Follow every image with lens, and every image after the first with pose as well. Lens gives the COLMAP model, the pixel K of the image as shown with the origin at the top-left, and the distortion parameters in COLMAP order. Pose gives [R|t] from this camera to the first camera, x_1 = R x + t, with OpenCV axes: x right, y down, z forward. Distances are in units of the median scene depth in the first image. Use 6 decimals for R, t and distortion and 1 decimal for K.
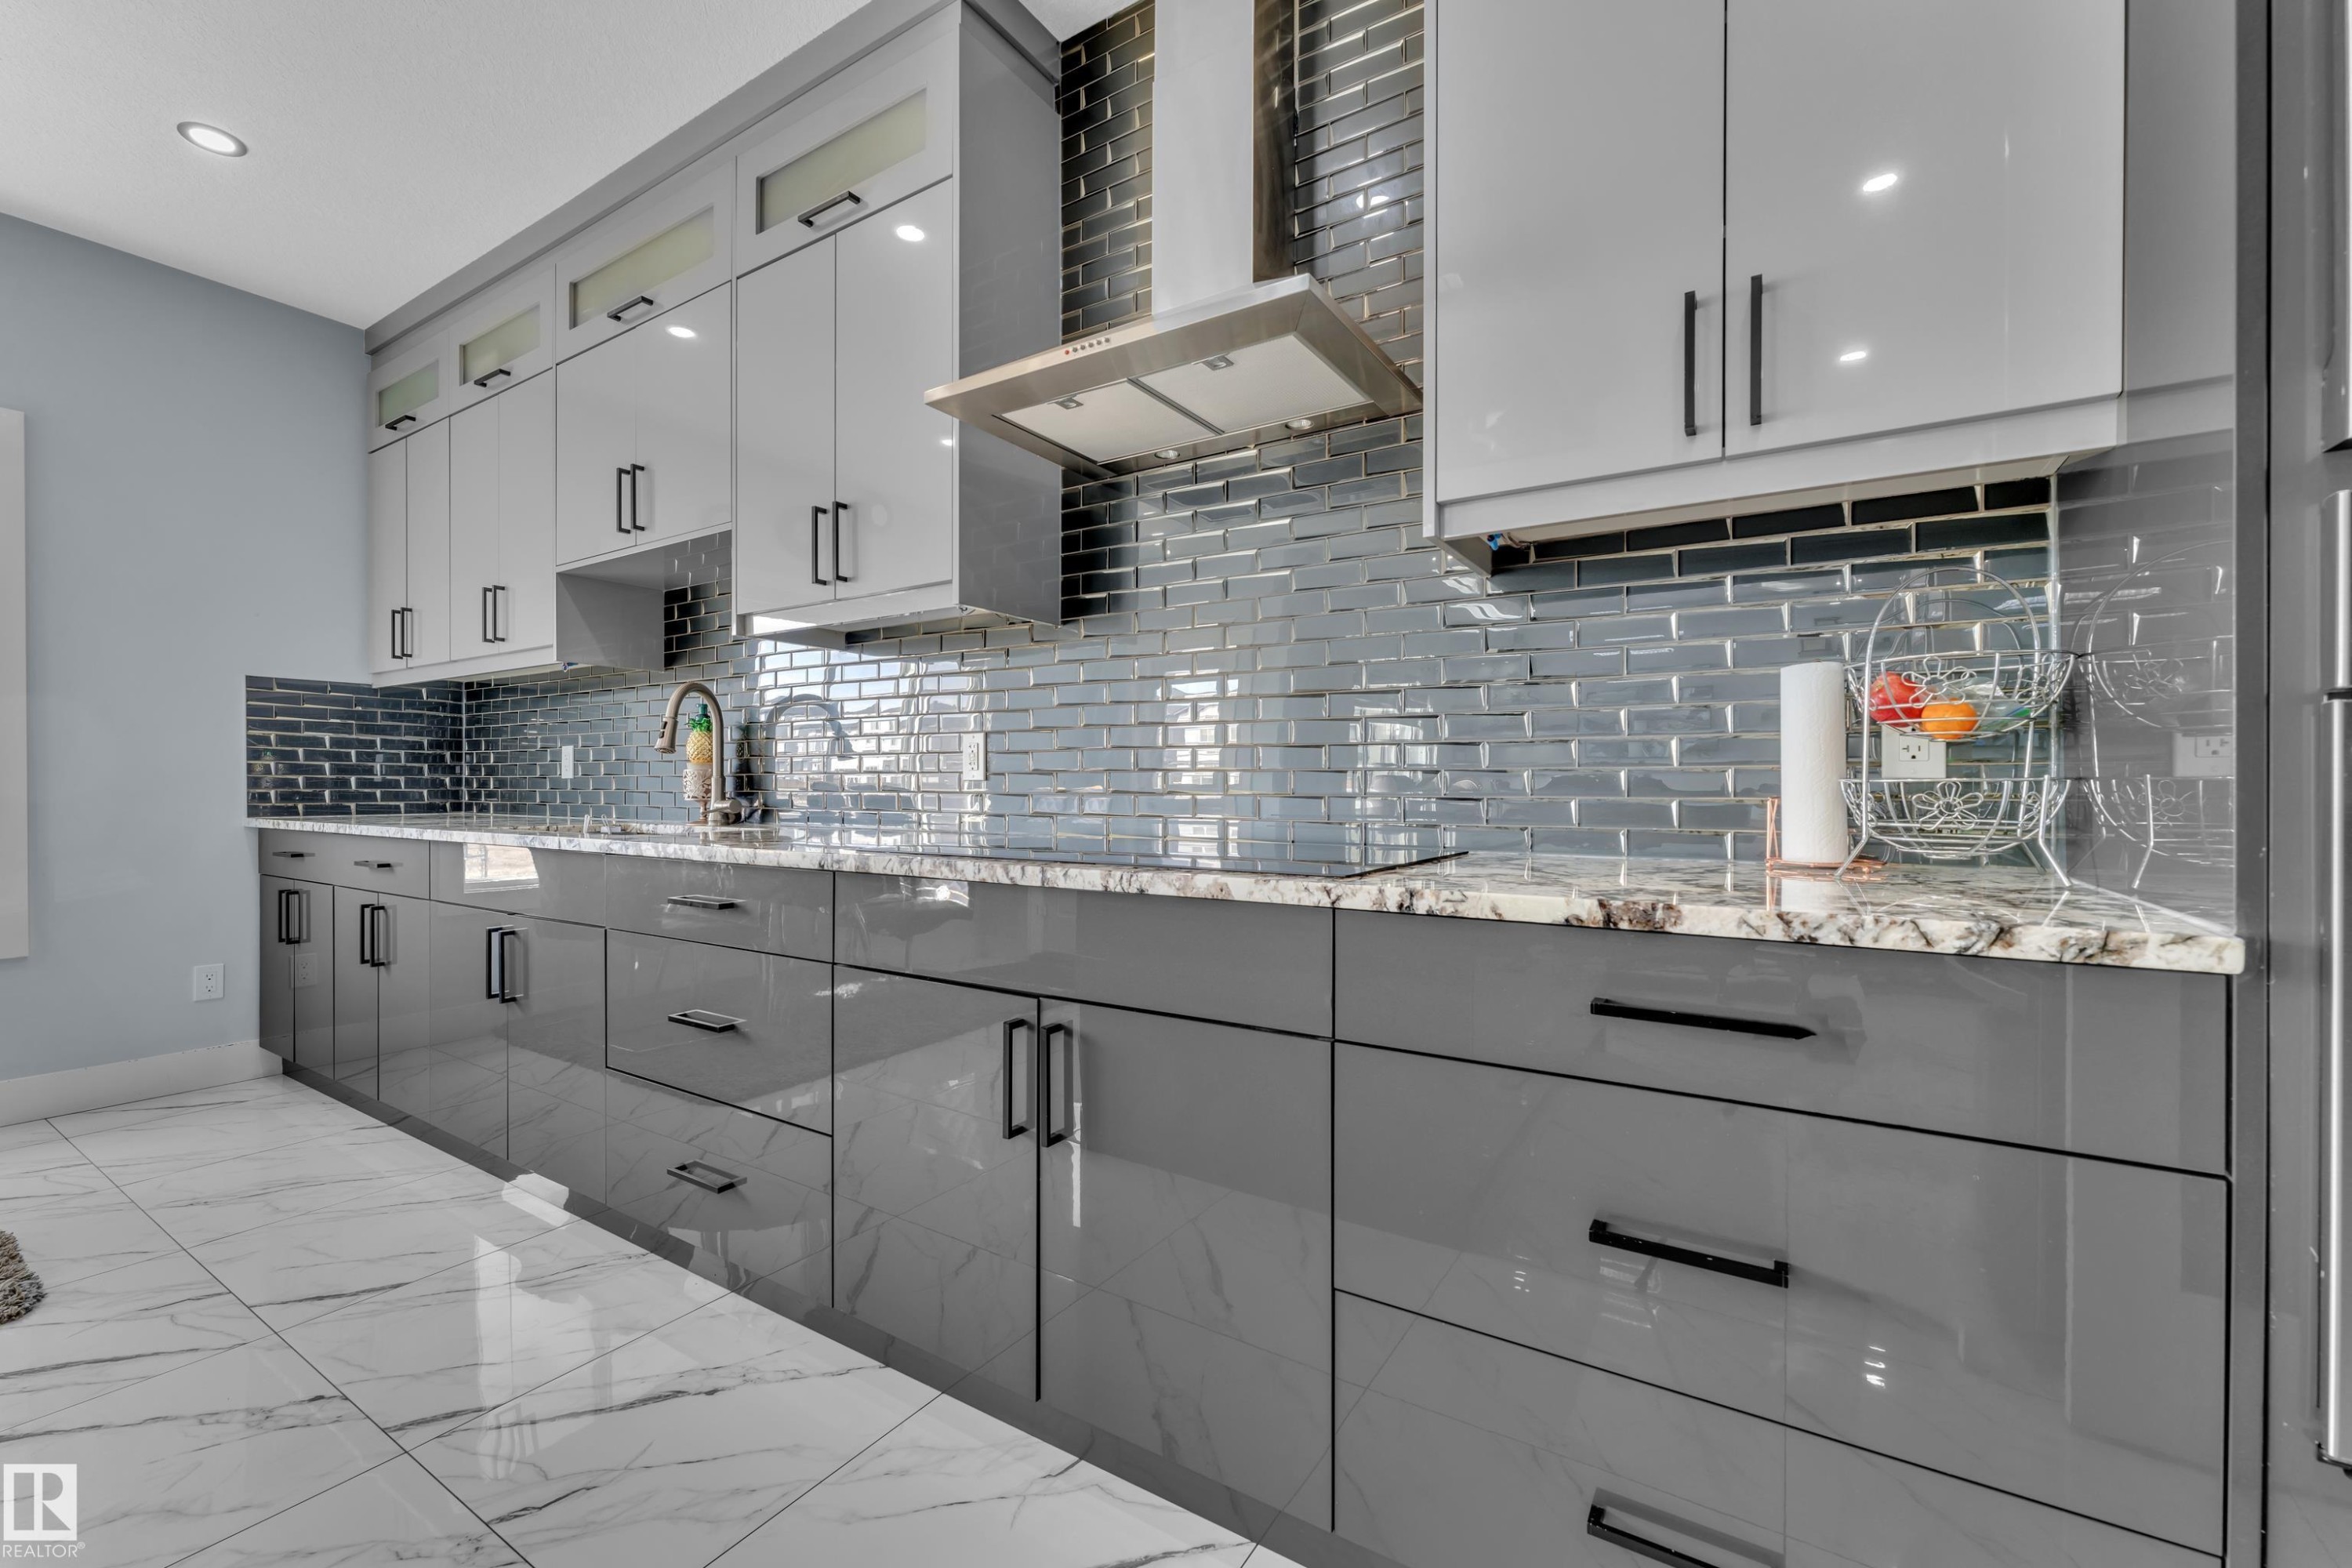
lens RADIAL K [[952.0, 0, 1170.2], [0, 952.0, 791.1], [0, 0, 1]] dist [0.003173, -0.000233]
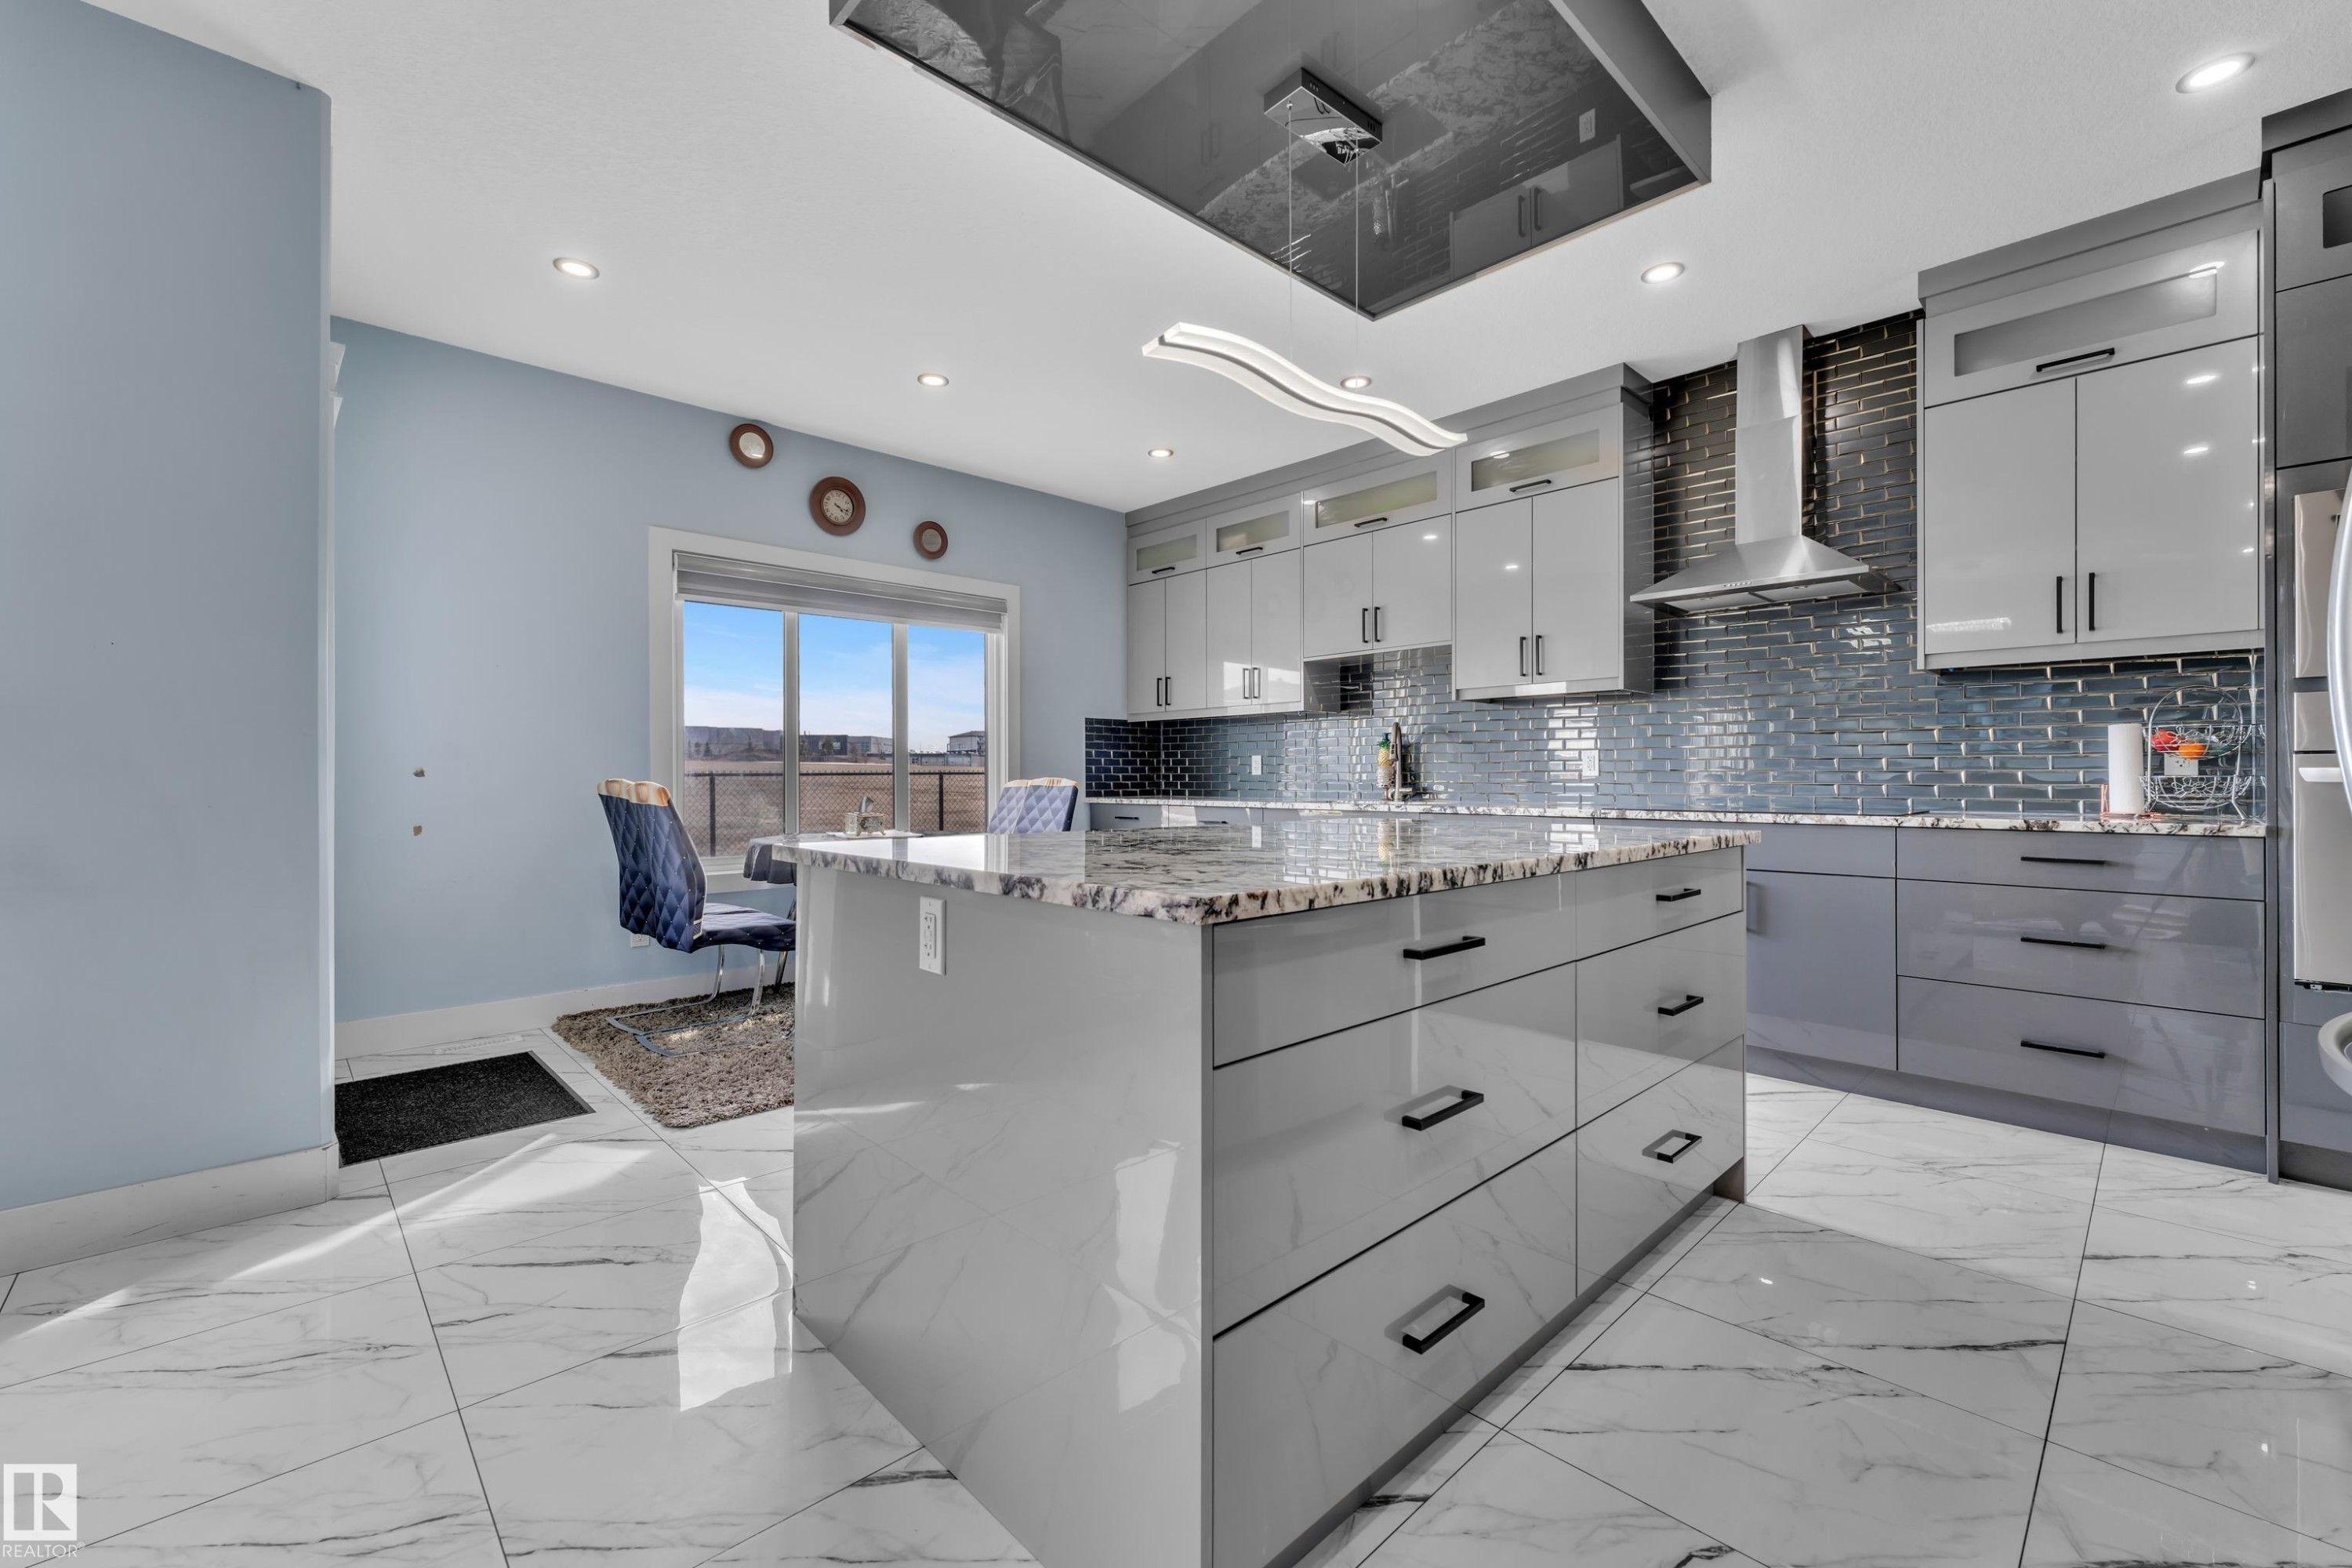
lens RADIAL K [[952.0, 0, 1169.9], [0, 952.0, 776.2], [0, 0, 1]] dist [0.003173, -0.000233]
pose [[0.972223, -0.002963, -0.234040, -0.930086], [0.001549, 0.999979, -0.006224, -0.001680], [0.234053, 0.005689, 0.972207, -1.614977]]
